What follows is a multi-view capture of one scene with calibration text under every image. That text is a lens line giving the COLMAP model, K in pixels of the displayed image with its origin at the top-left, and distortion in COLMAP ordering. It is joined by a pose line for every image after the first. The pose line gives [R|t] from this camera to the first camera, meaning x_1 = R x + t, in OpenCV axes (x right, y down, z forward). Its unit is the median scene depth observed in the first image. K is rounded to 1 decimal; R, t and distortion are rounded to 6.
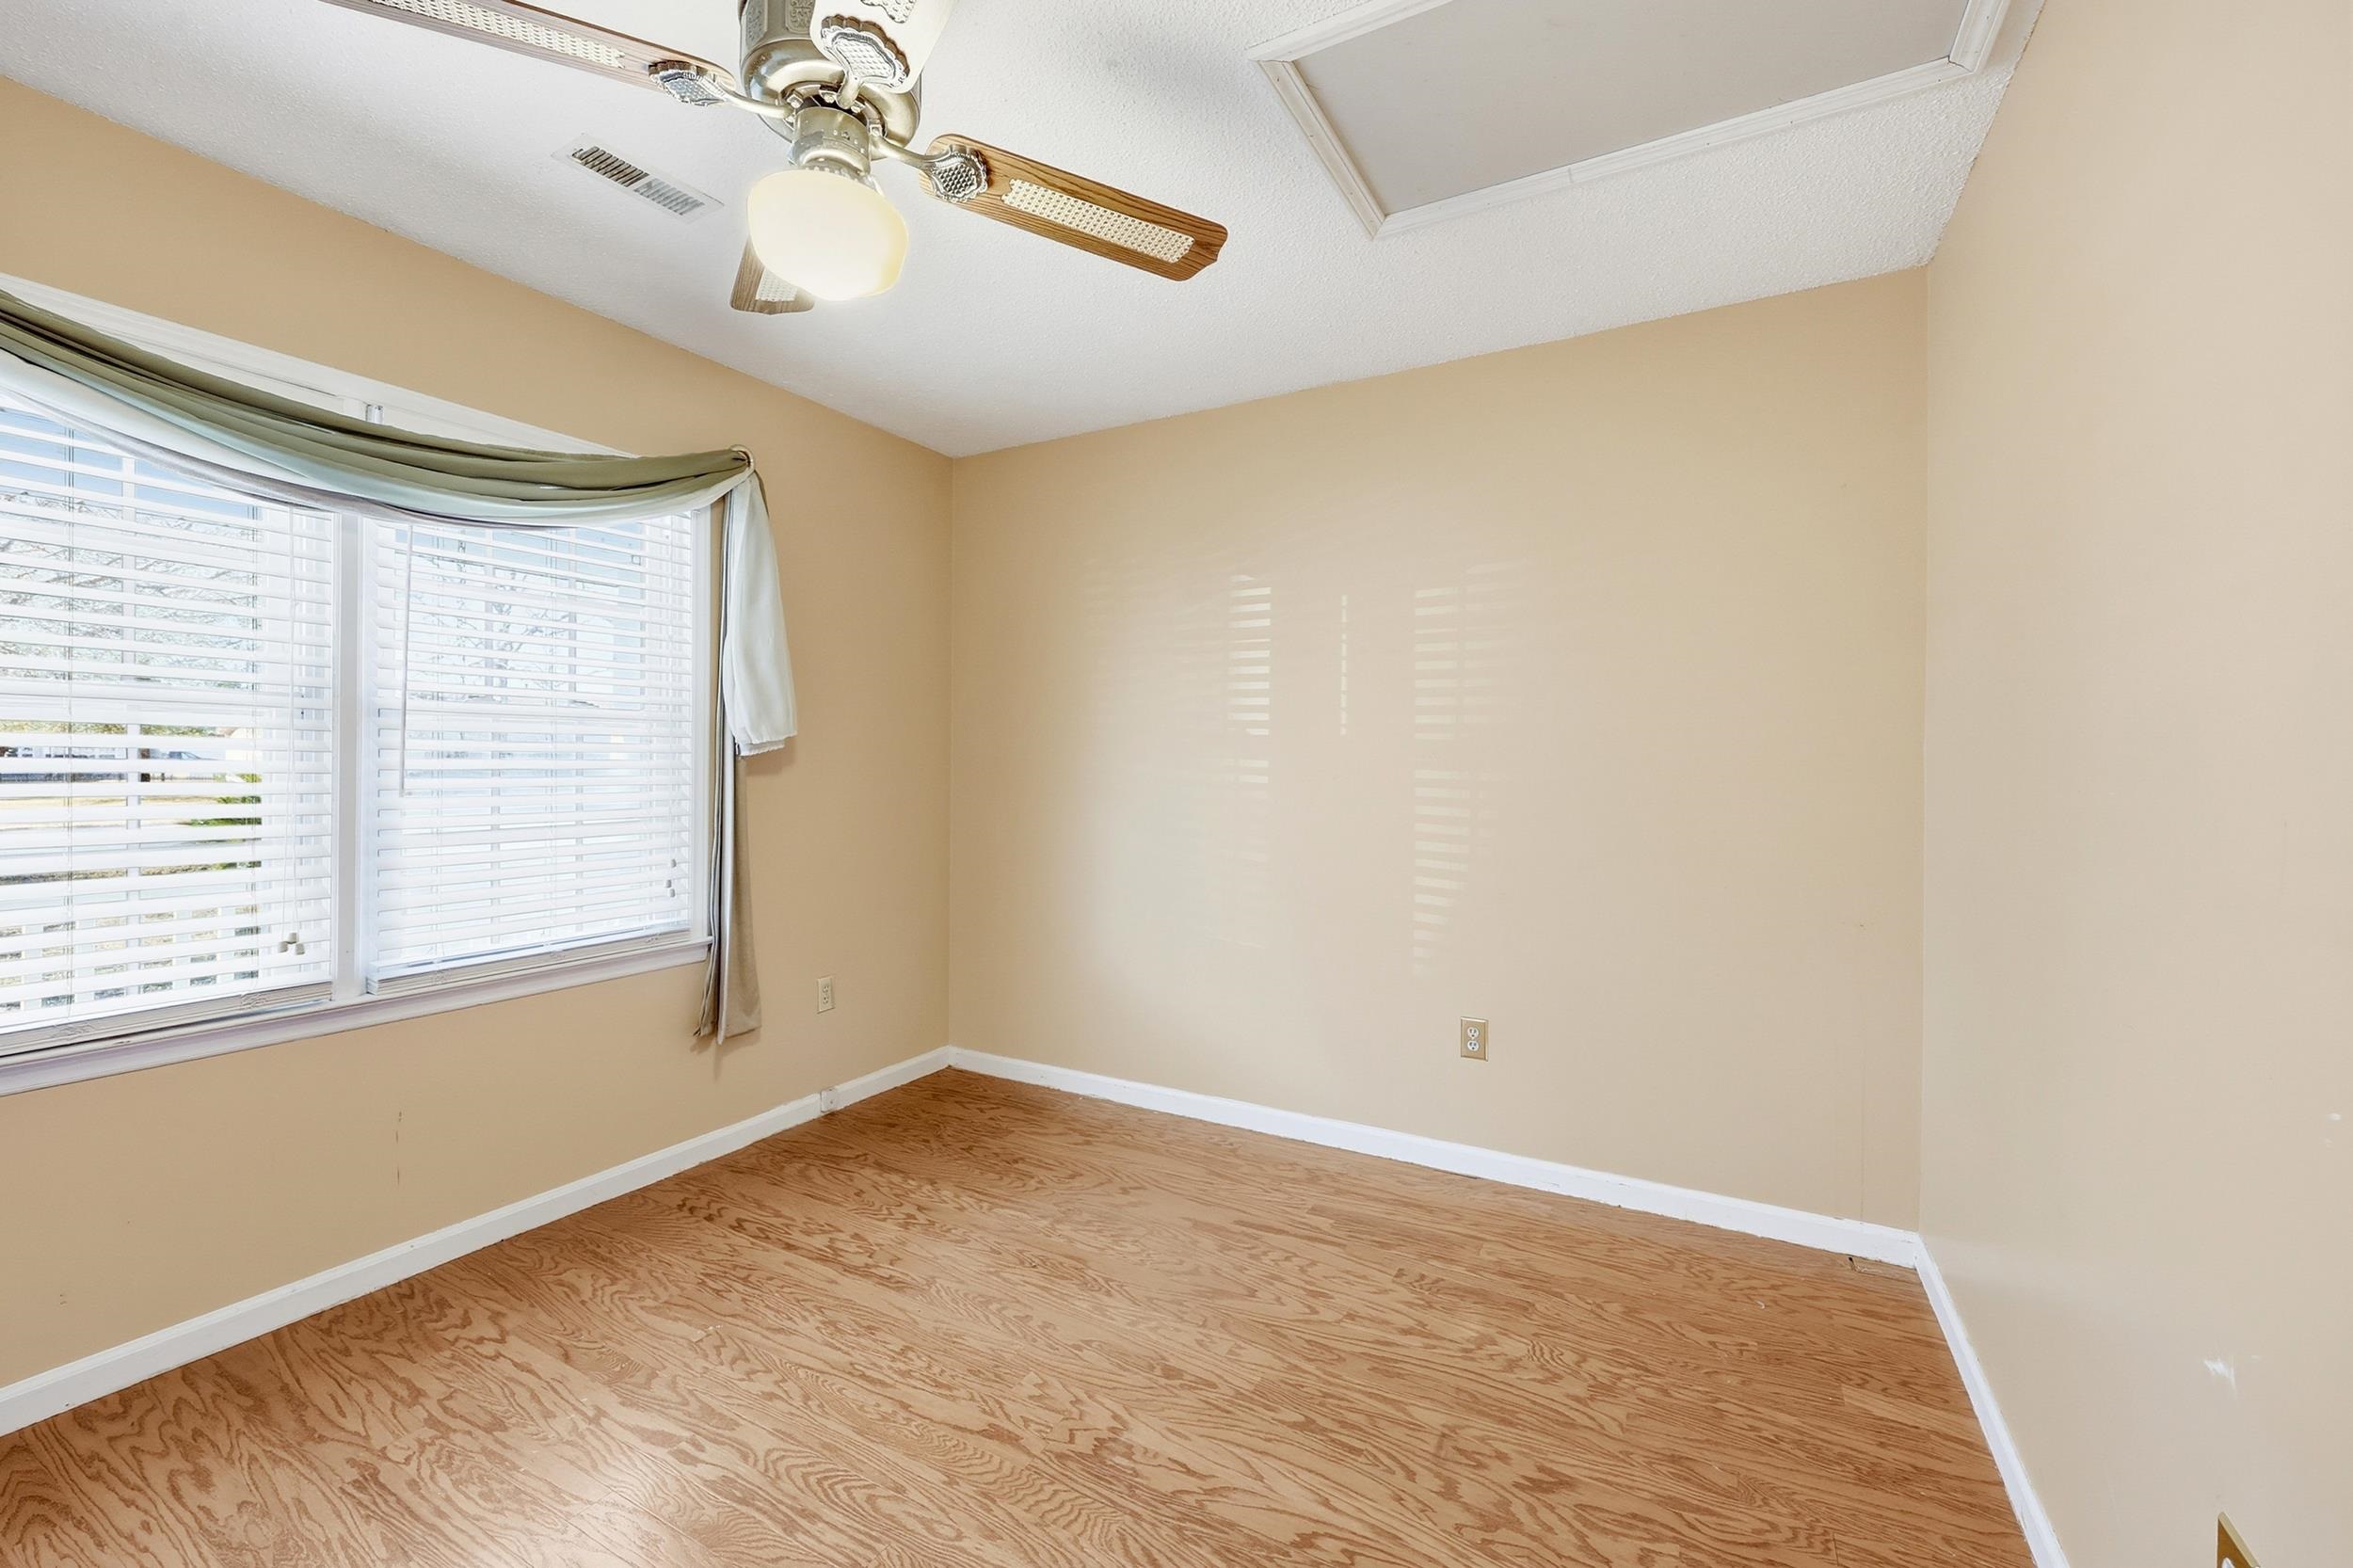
lens RADIAL K [[971.8, 0, 1172.7], [0, 971.8, 774.2], [0, 0, 1]] dist [-0.002228, 0.000727]
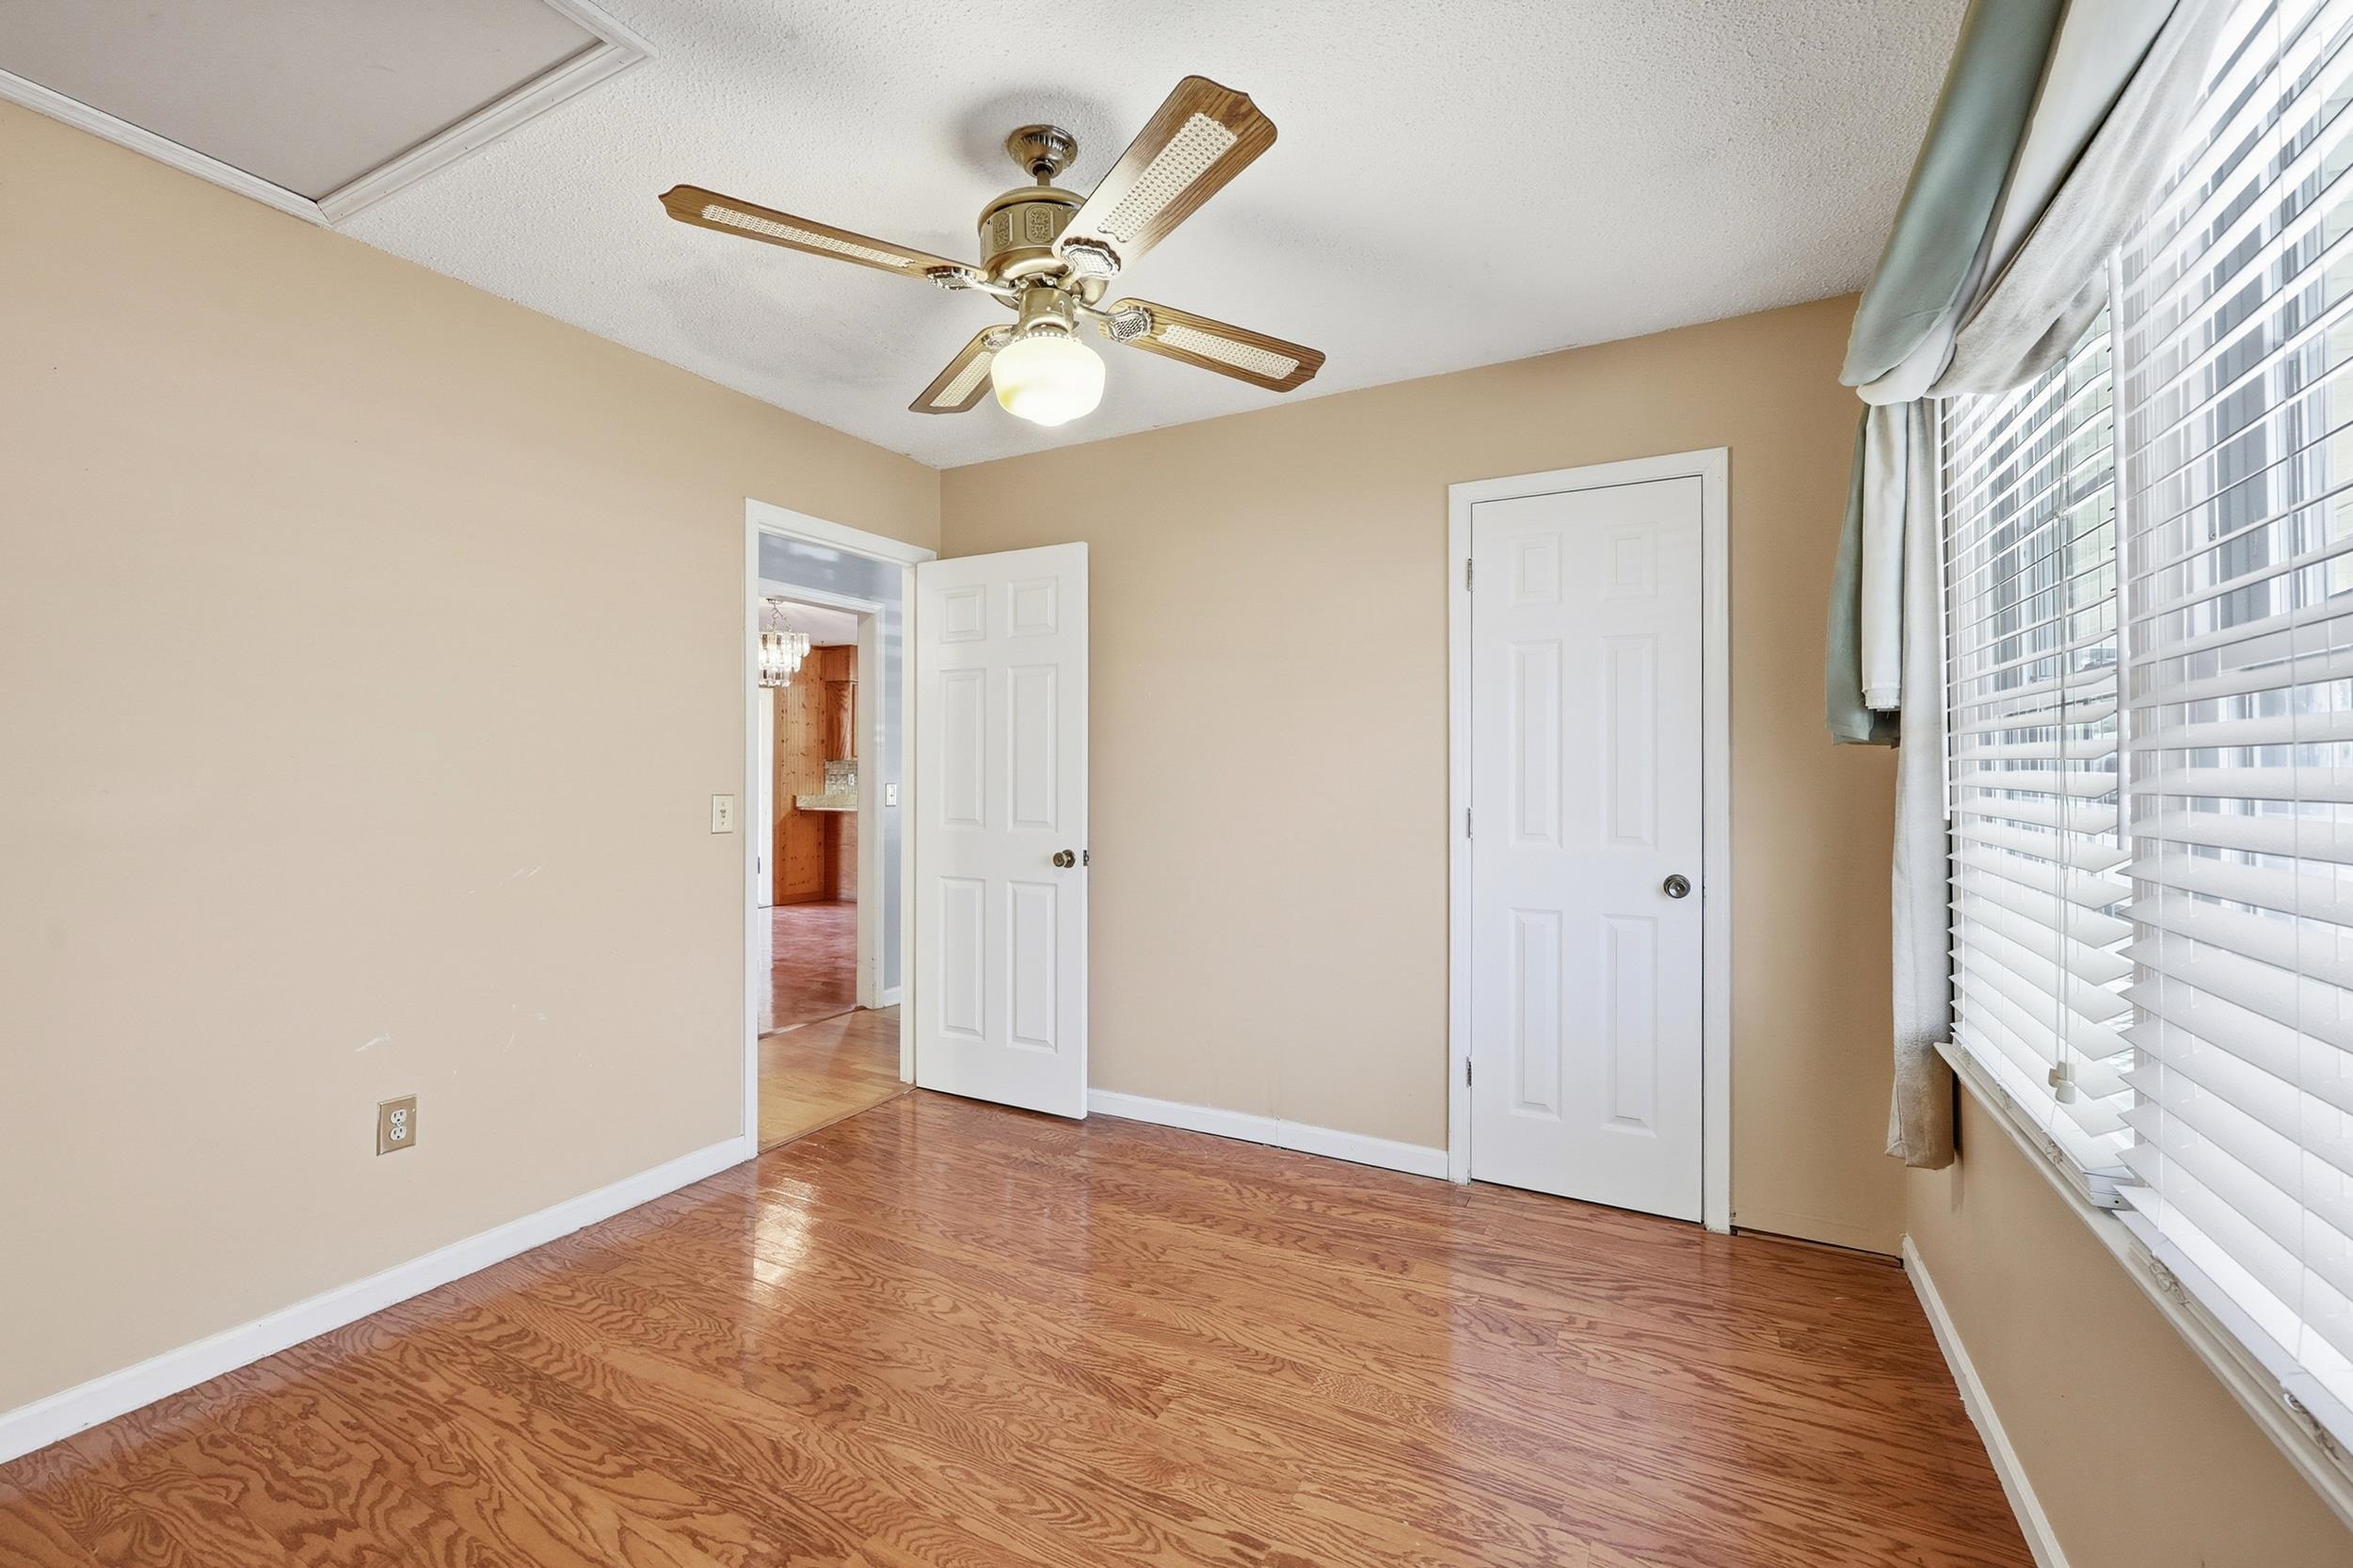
lens RADIAL K [[971.8, 0, 1173.0], [0, 971.8, 767.6], [0, 0, 1]] dist [-0.002228, 0.000727]
pose [[-0.999615, -0.010489, -0.025704, -0.421335], [-0.010430, 0.999943, -0.002436, -0.018128], [0.025728, -0.002167, -0.999667, 1.999741]]
